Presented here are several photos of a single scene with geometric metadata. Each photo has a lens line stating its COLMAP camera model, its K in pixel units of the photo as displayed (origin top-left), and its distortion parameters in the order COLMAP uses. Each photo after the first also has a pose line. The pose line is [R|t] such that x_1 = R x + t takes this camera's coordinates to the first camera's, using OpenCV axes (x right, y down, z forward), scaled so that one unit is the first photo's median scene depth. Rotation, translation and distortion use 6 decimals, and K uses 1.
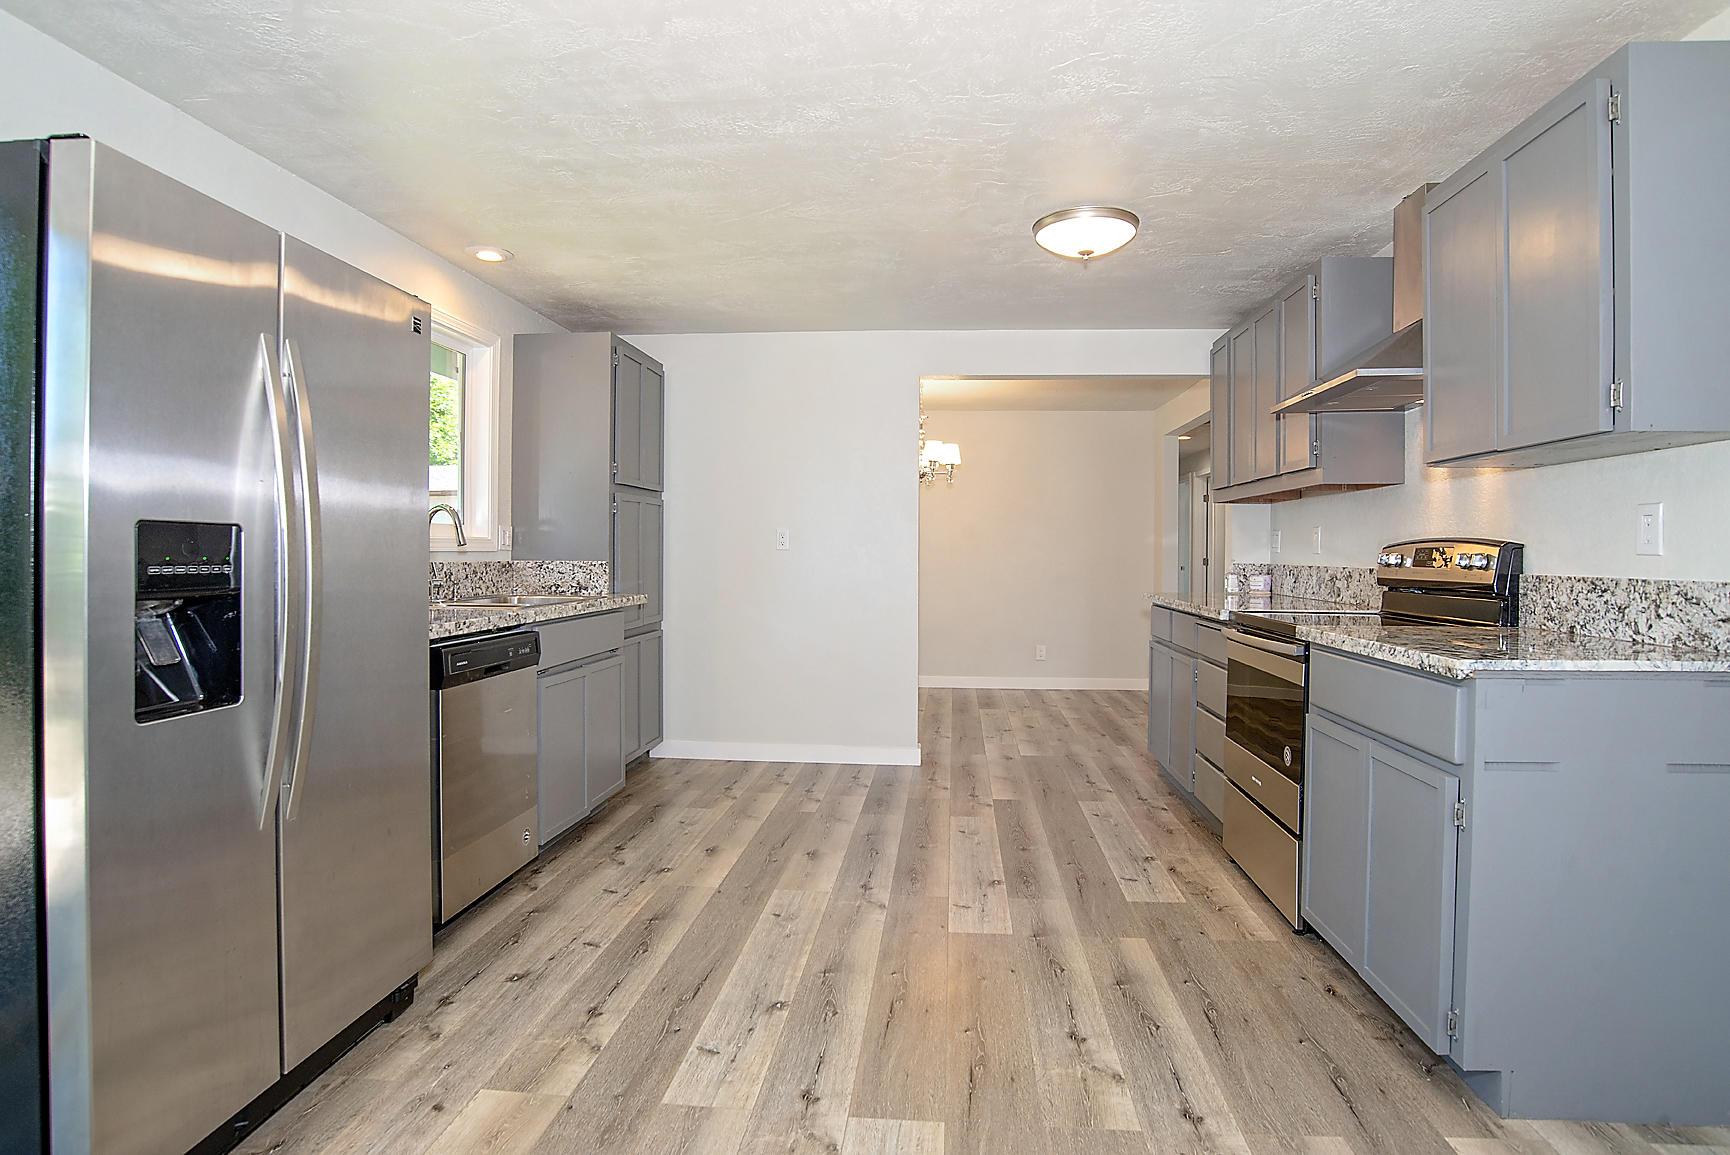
lens RADIAL K [[916.9, 0, 859.3], [0, 916.9, 569.9], [0, 0, 1]] dist [-0.059171, 0.026801]
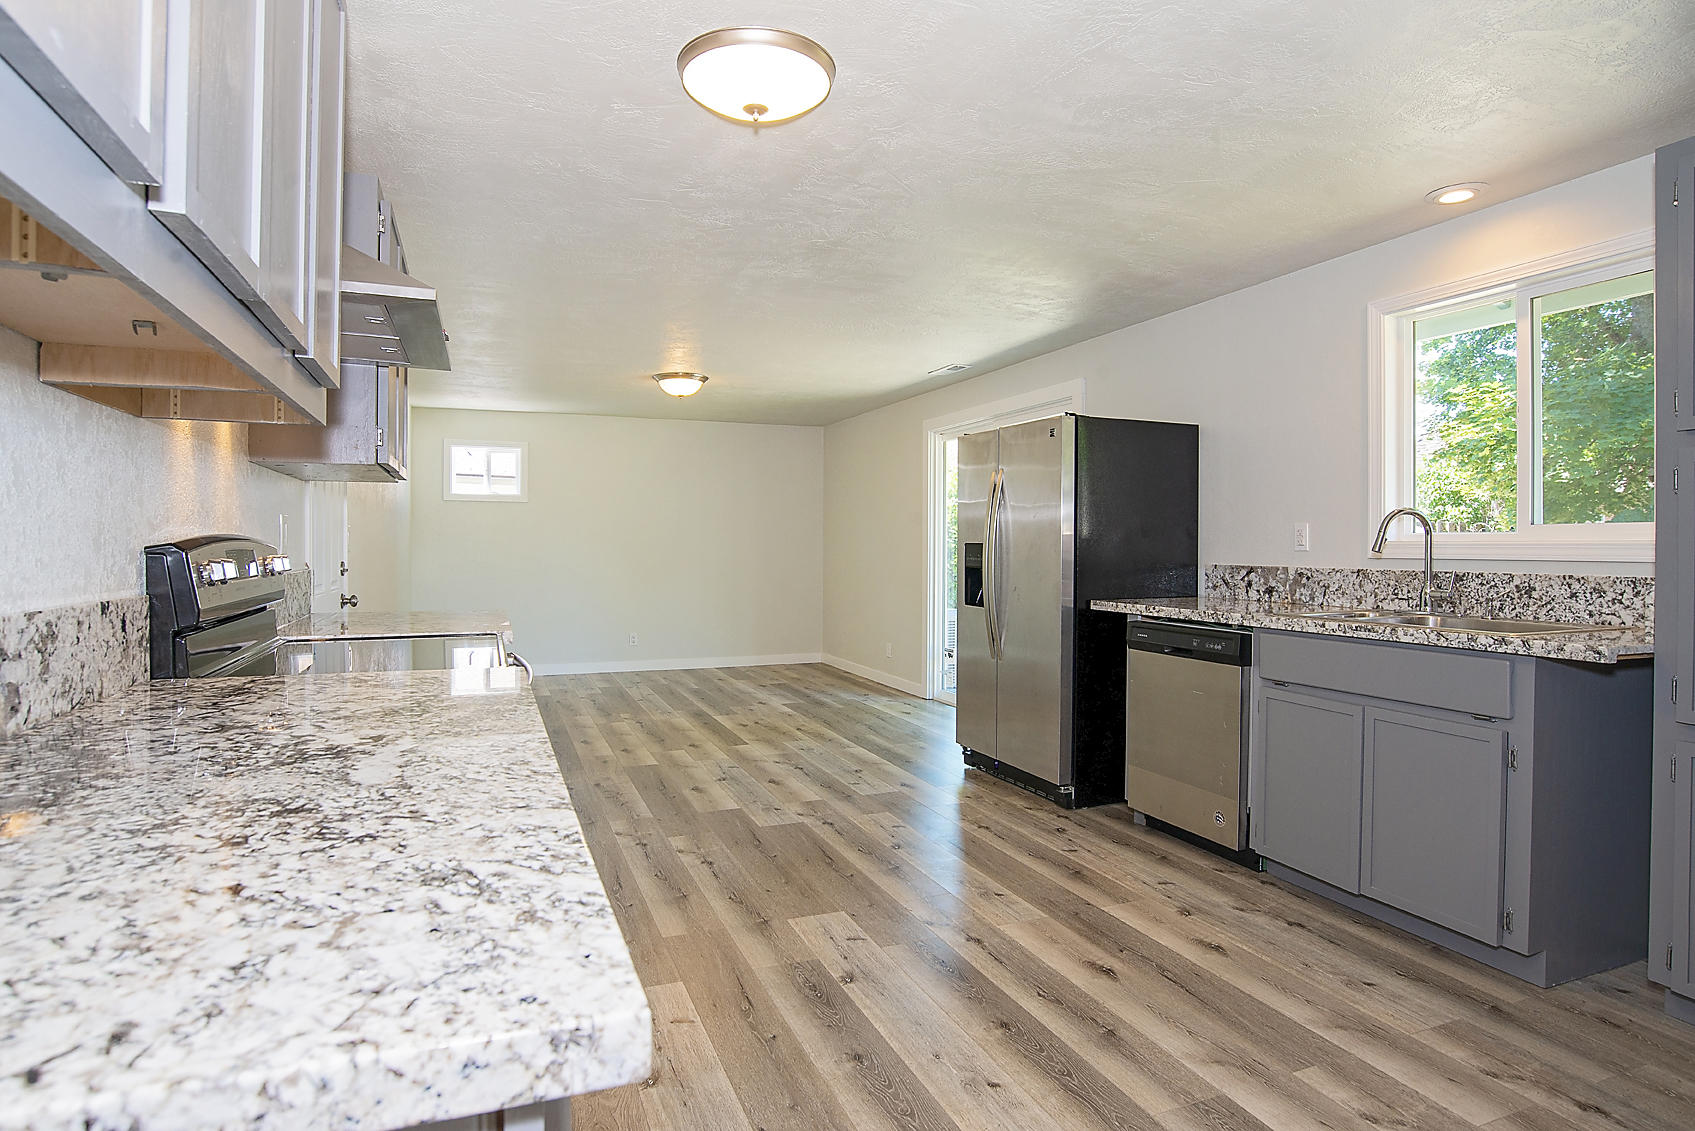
lens RADIAL K [[898.3, 0, 841.9], [0, 898.3, 558.1], [0, 0, 1]] dist [-0.059171, 0.026801]
pose [[-0.884595, -0.001526, -0.466358, 0.493860], [-0.017615, 0.999390, 0.030142, -0.039604], [0.466028, 0.034878, -0.884082, 1.602700]]
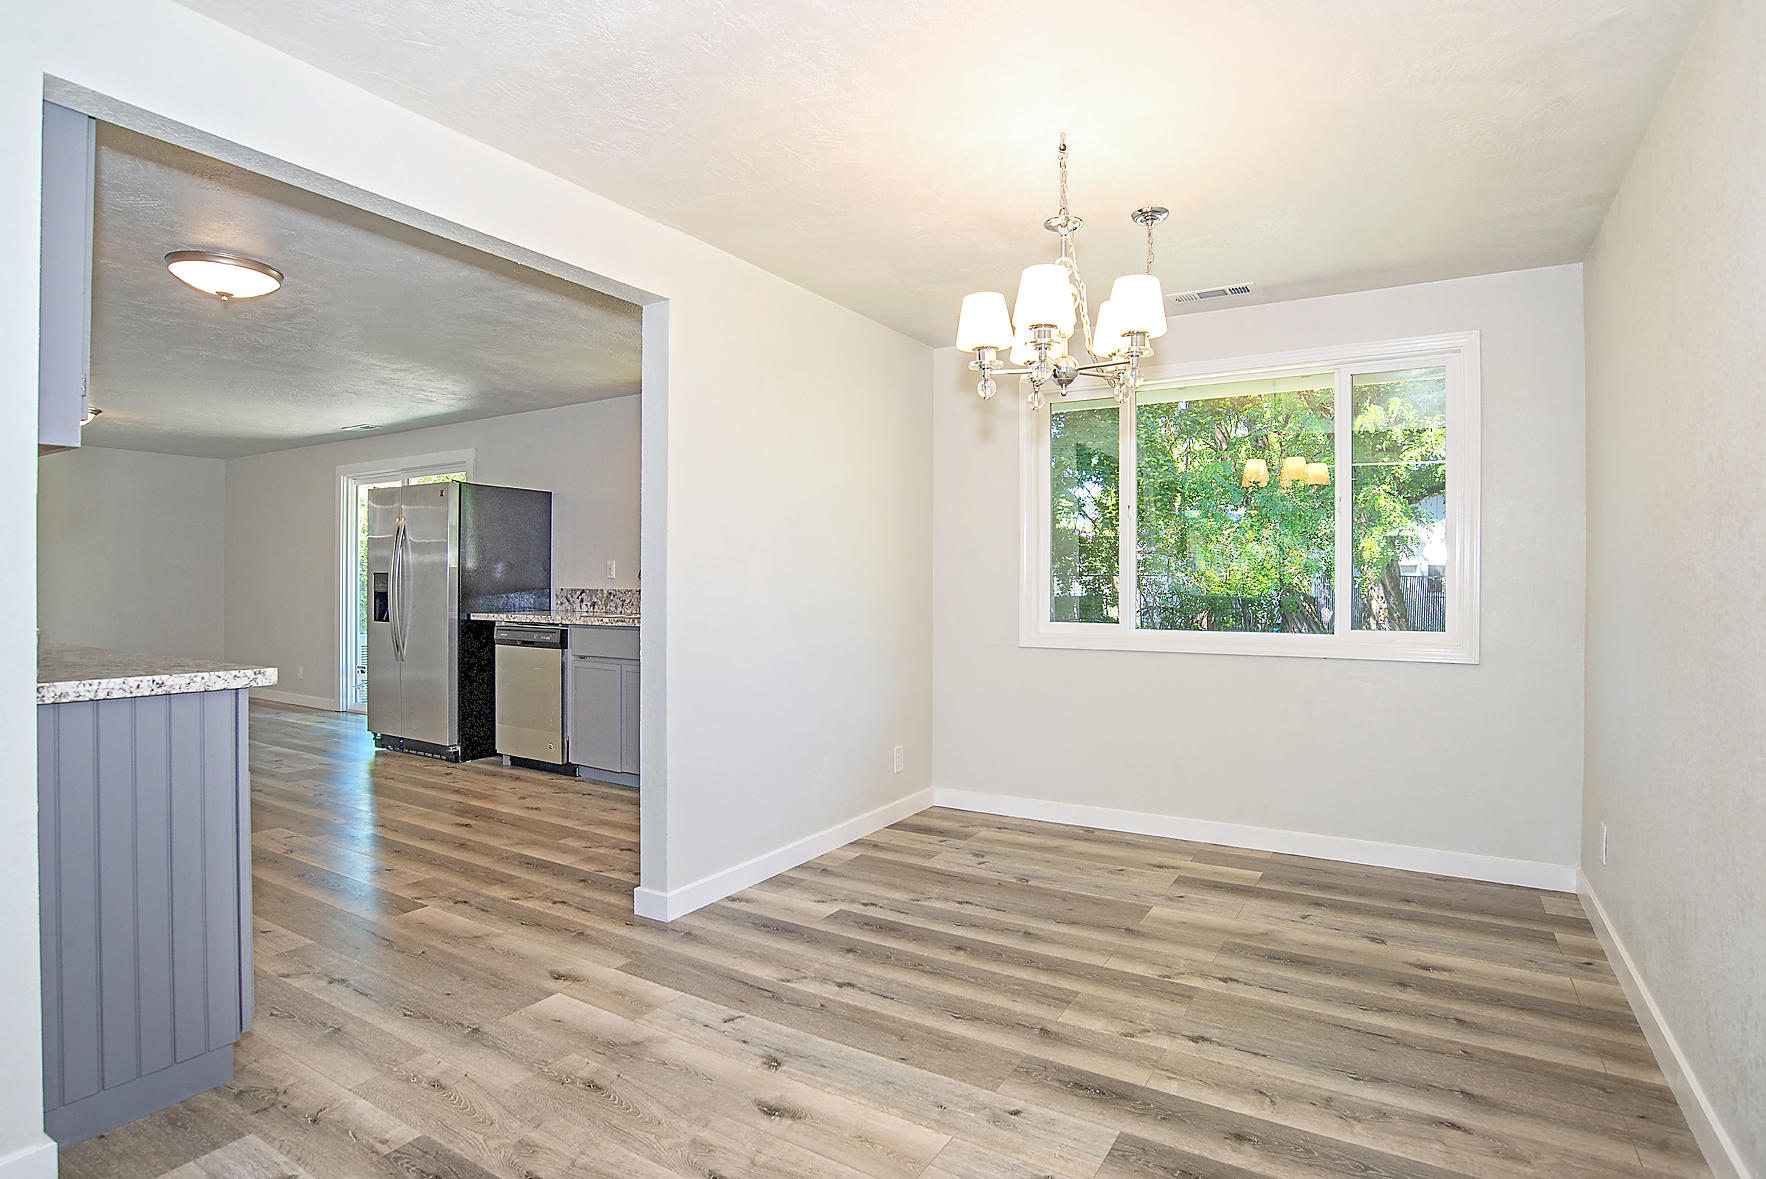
lens RADIAL K [[897.7, 0, 838.2], [0, 897.7, 585.2], [0, 0, 1]] dist [-0.030715, 0.000953]
pose [[-0.458601, -0.004837, -0.888629, 0.833708], [-0.024699, 0.999668, 0.007305, -0.035964], [0.888299, 0.025298, -0.458569, 2.104753]]
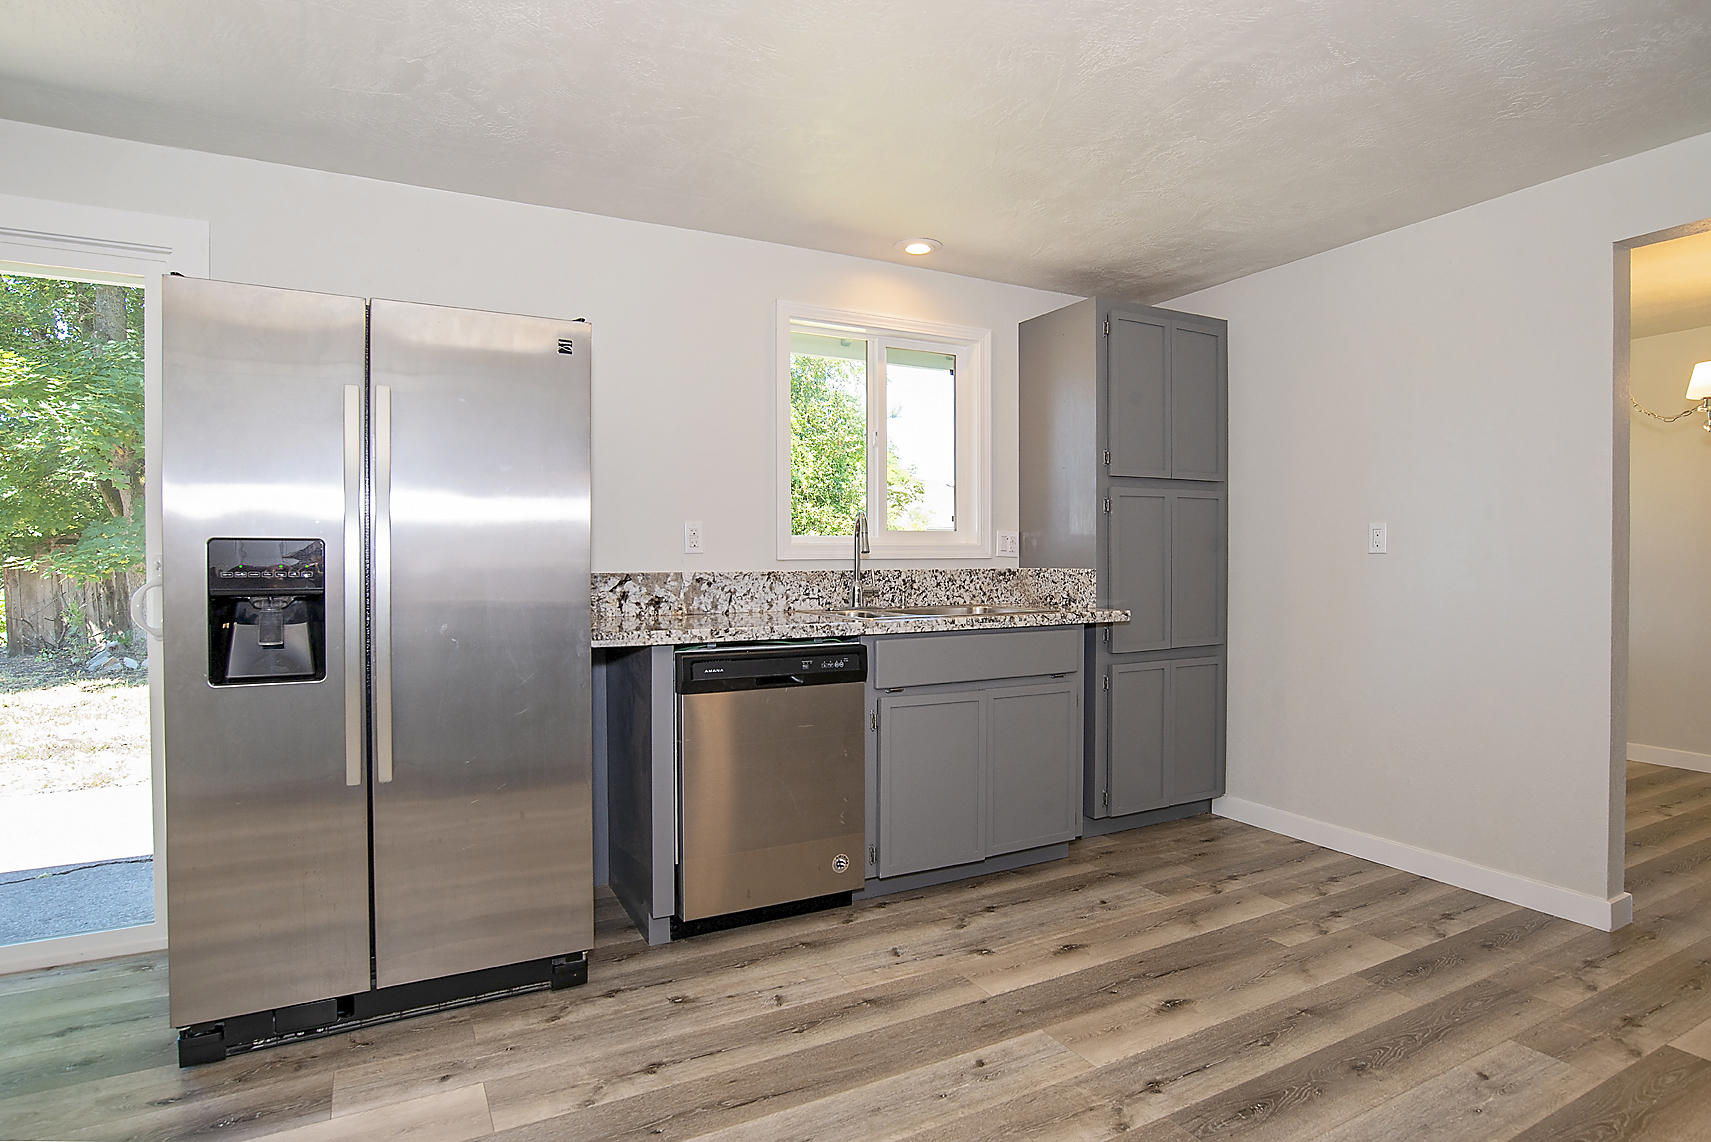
lens RADIAL K [[906.8, 0, 849.8], [0, 906.8, 563.5], [0, 0, 1]] dist [-0.059171, 0.026801]
pose [[0.555556, -0.001096, -0.831479, 0.384360], [-0.010891, 0.999904, -0.008595, -0.006874], [0.831408, 0.013830, 0.555490, 0.454310]]
